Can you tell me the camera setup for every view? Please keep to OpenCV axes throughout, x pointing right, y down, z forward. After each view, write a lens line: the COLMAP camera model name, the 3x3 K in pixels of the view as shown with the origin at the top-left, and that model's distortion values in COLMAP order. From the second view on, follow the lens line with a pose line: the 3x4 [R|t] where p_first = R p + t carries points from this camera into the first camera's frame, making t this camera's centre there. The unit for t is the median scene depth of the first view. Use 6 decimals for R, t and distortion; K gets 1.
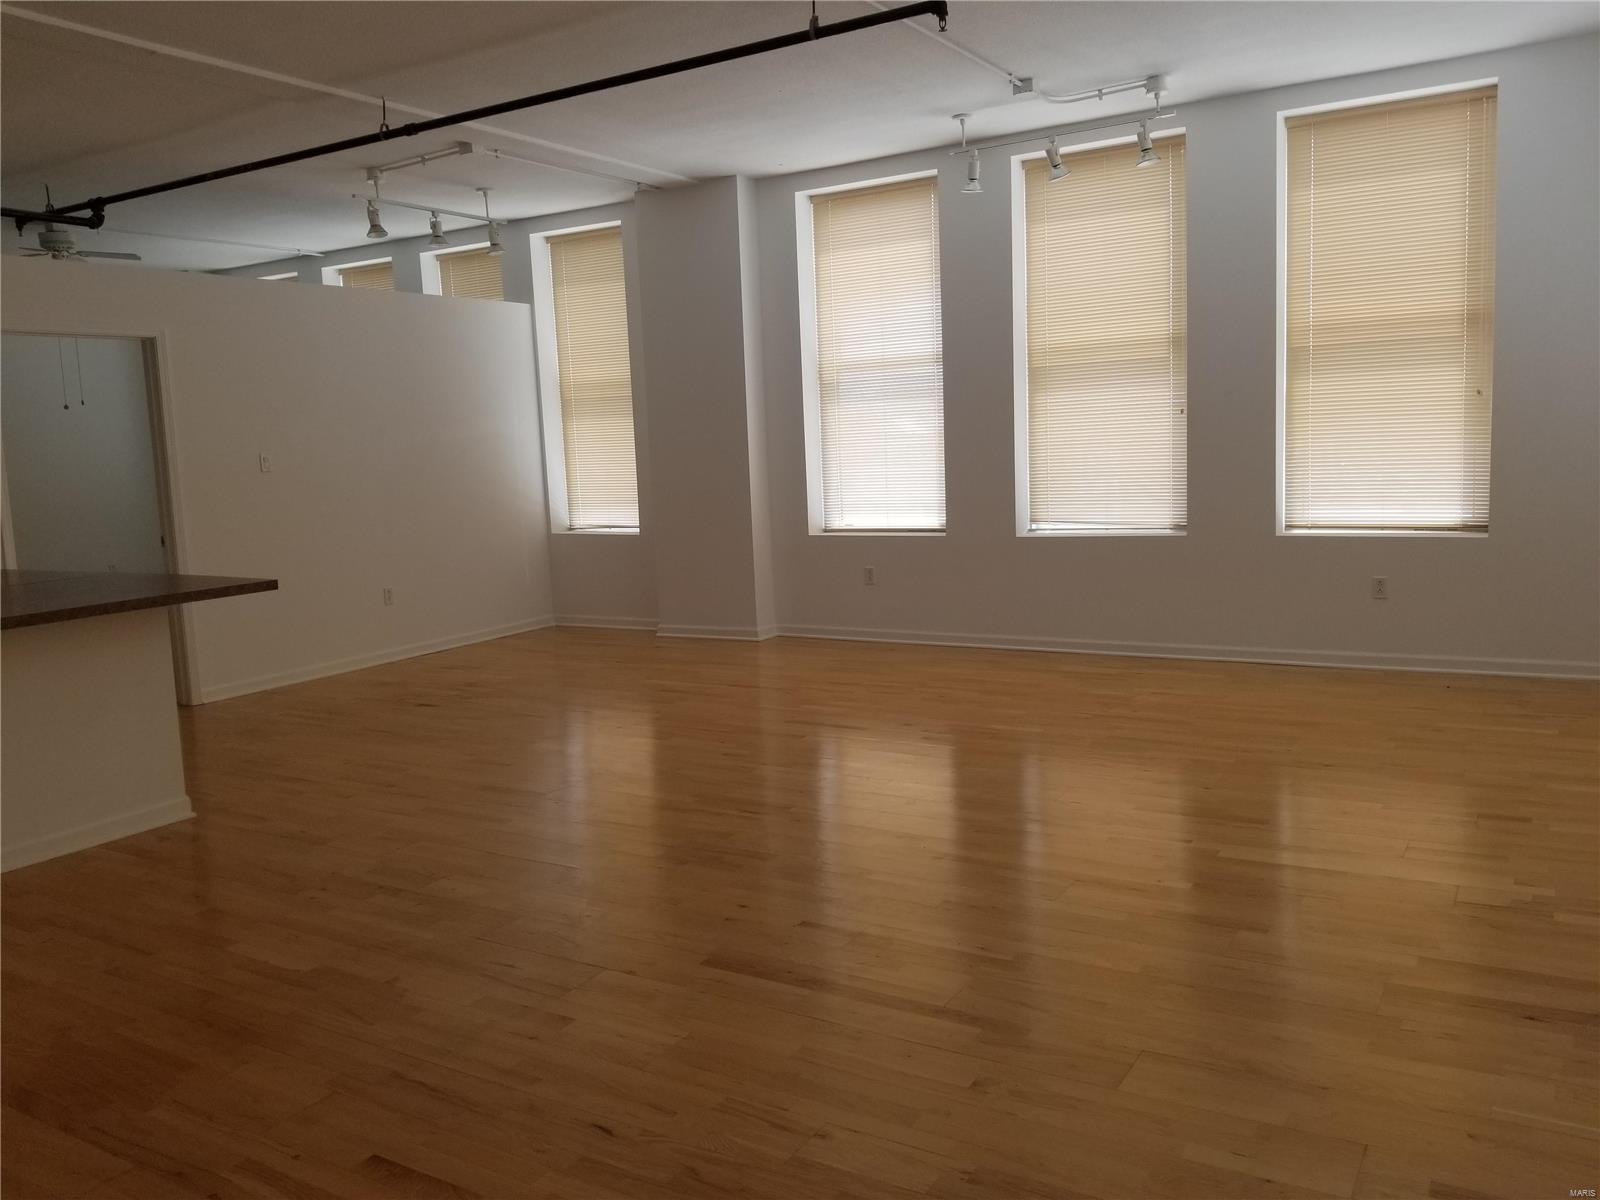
lens RADIAL K [[1246.9, 0, 793.0], [0, 1246.9, 572.3], [0, 0, 1]] dist [0.122583, -0.215593]
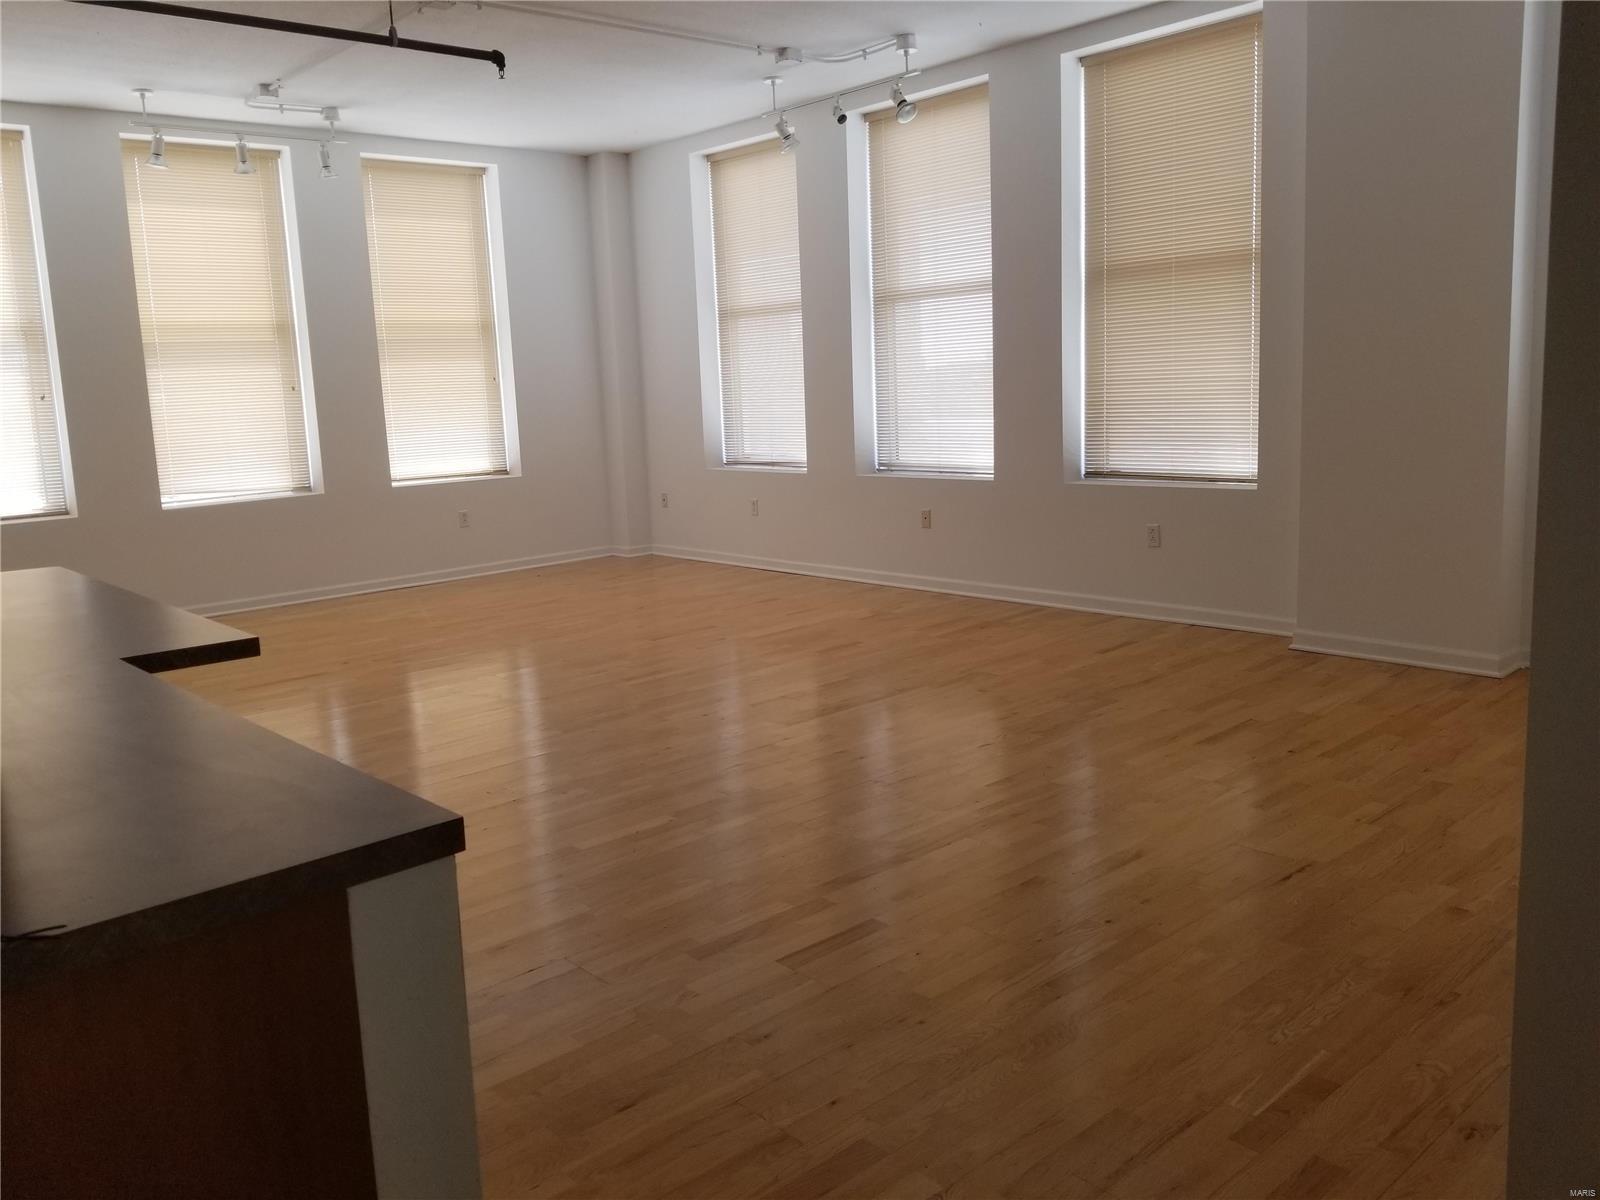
lens RADIAL K [[1264.5, 0, 729.0], [0, 1264.5, 563.1], [0, 0, 1]] dist [0.085199, -0.142895]
pose [[0.314221, -0.109254, 0.943042, -0.752850], [0.130703, 0.988875, 0.071013, 0.000259], [-0.940309, 0.100945, 0.325006, 0.278369]]
